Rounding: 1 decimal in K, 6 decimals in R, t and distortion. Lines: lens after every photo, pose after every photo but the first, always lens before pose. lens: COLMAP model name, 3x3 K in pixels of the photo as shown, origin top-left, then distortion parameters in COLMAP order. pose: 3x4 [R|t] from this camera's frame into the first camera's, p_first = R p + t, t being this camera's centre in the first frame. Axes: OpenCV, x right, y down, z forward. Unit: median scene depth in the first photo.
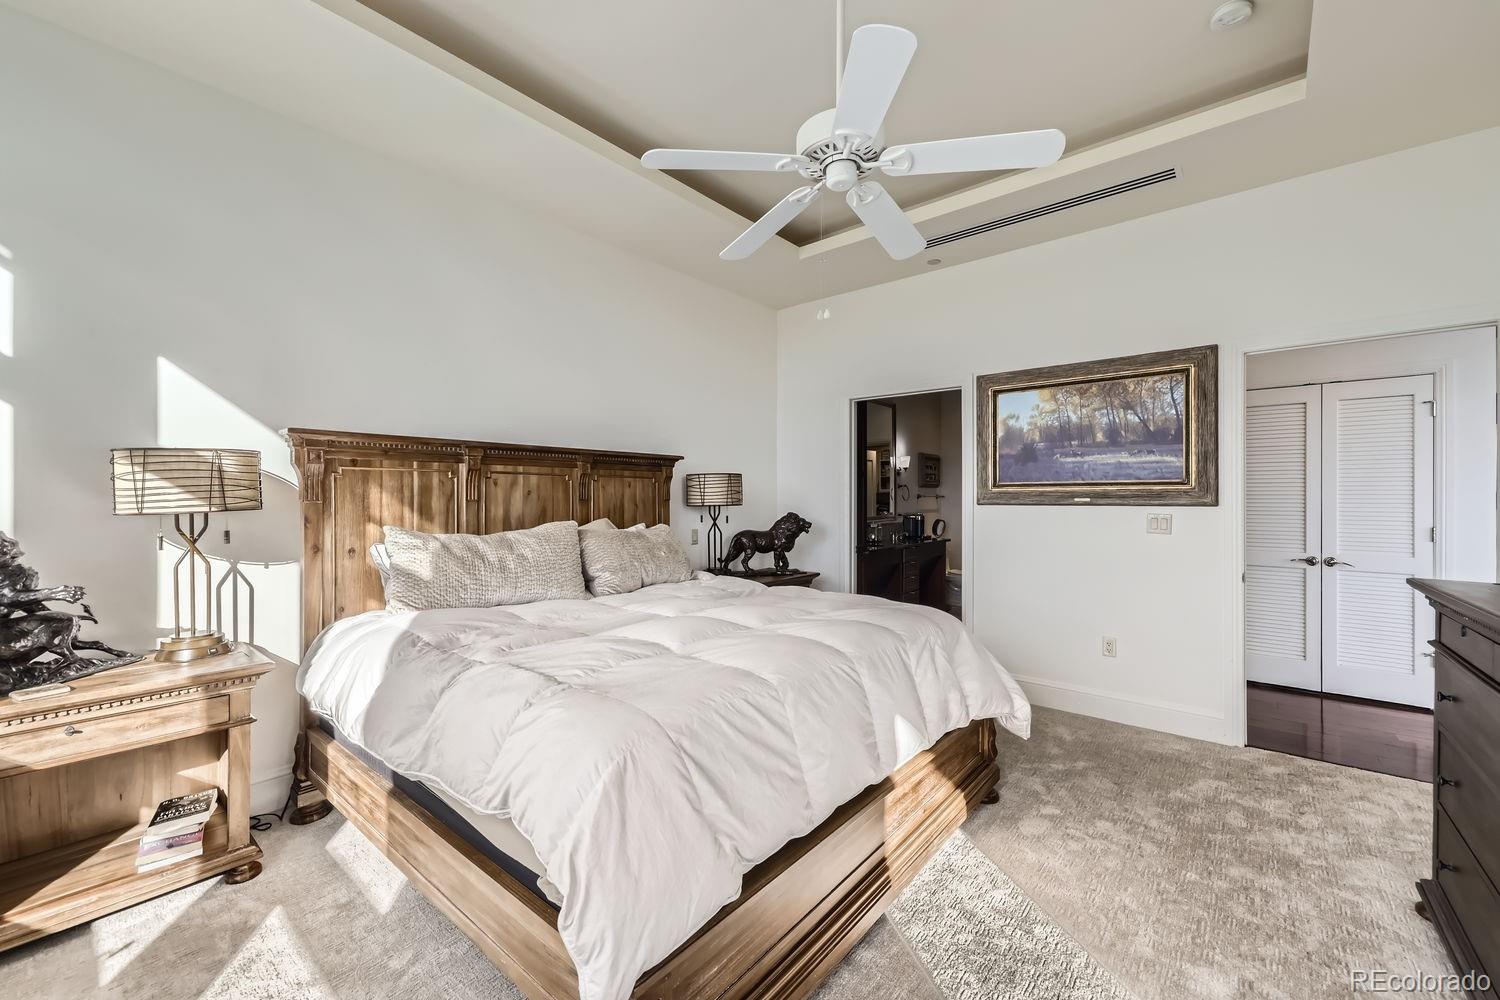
lens RADIAL K [[601.7, 0, 752.0], [0, 601.7, 501.0], [0, 0, 1]] dist [0.004099, -0.000094]
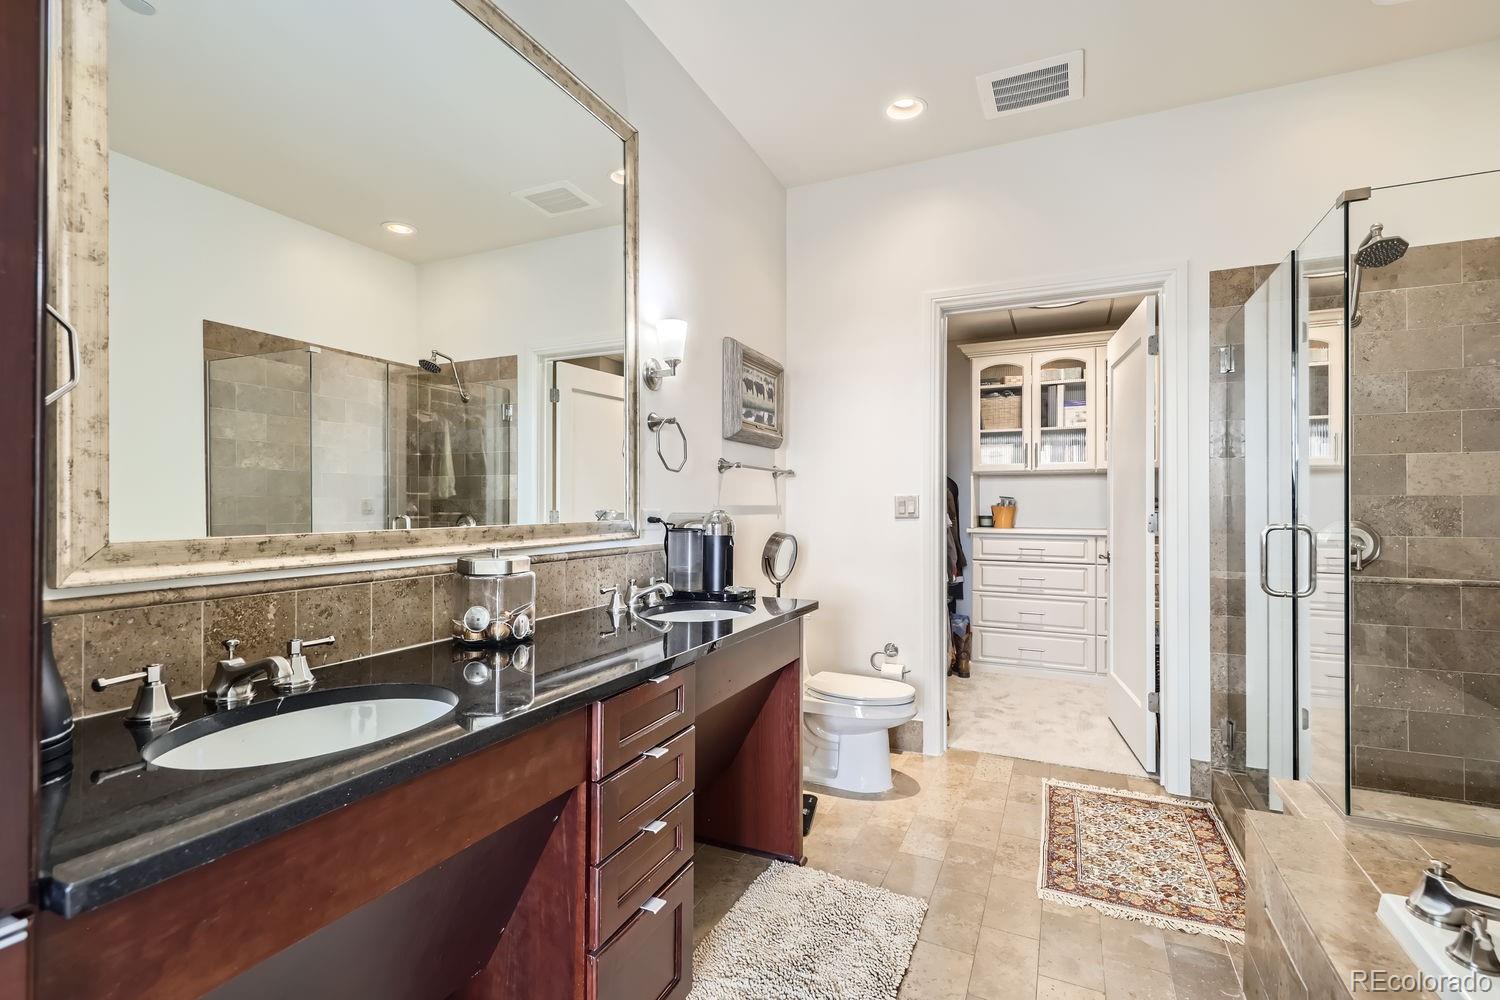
lens RADIAL K [[675.6, 0, 746.5], [0, 675.6, 503.9], [0, 0, 1]] dist [0.001248, 0.000051]
pose [[0.967349, 0.003487, 0.253424, 0.382218], [-0.001461, 0.999965, -0.008183, 0.033518], [-0.253444, 0.007546, 0.967321, 1.244526]]
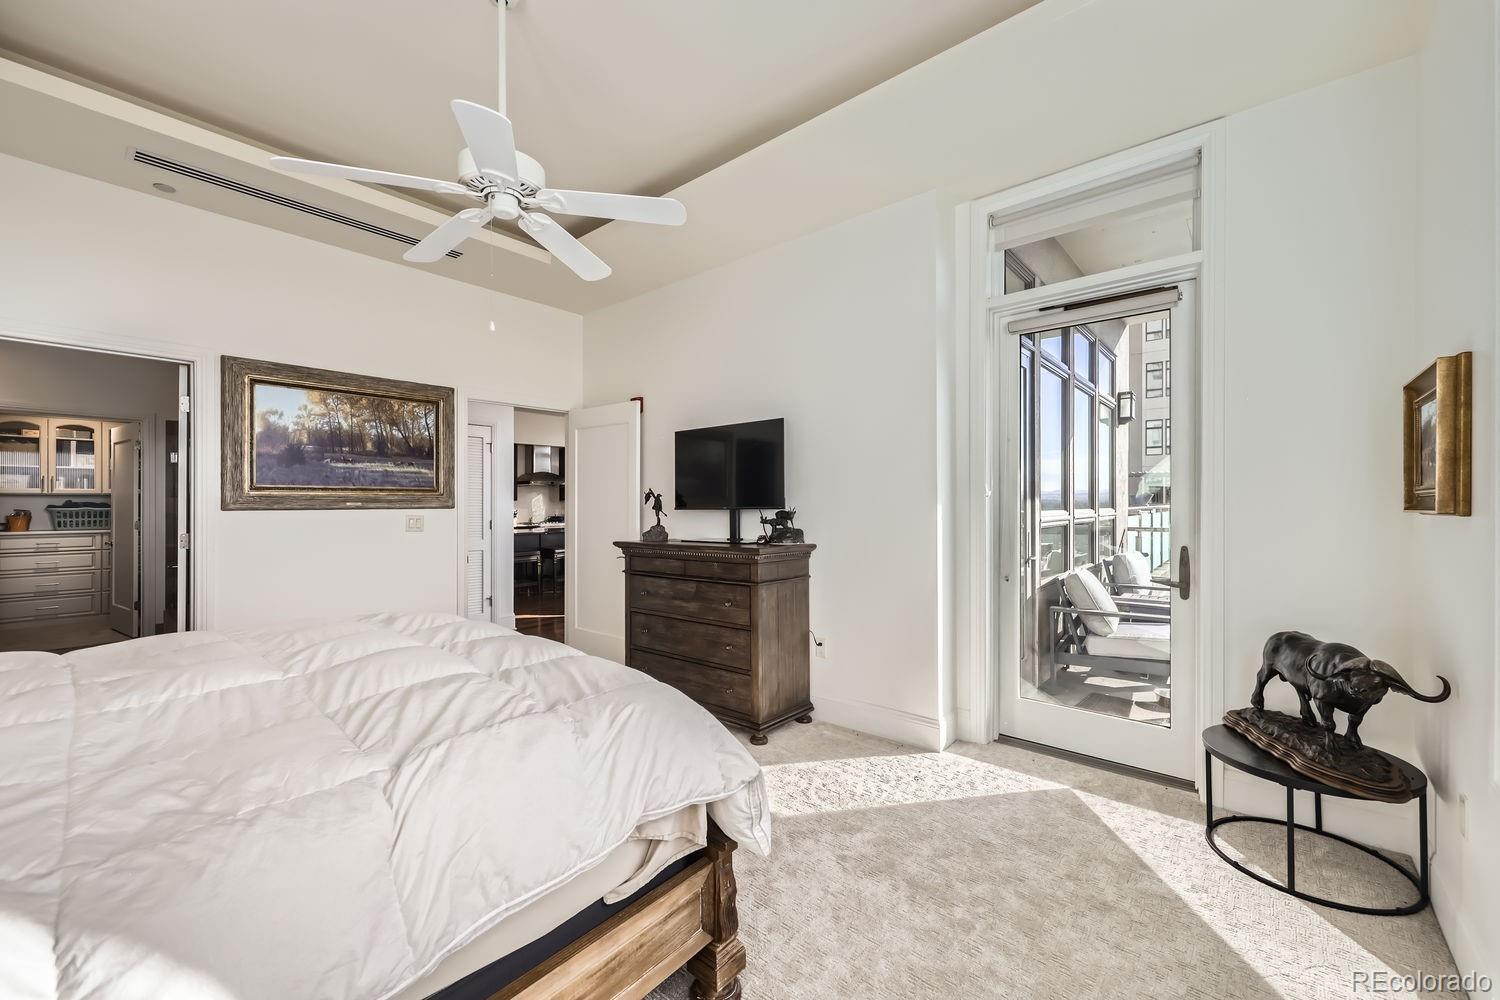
lens RADIAL K [[601.7, 0, 748.3], [0, 601.7, 500.6], [0, 0, 1]] dist [0.004099, -0.000094]
pose [[0.010614, 0.003381, 0.999938, -0.500442], [0.005253, 0.999980, -0.003437, -0.000607], [-0.999930, 0.005289, 0.010596, 0.295953]]
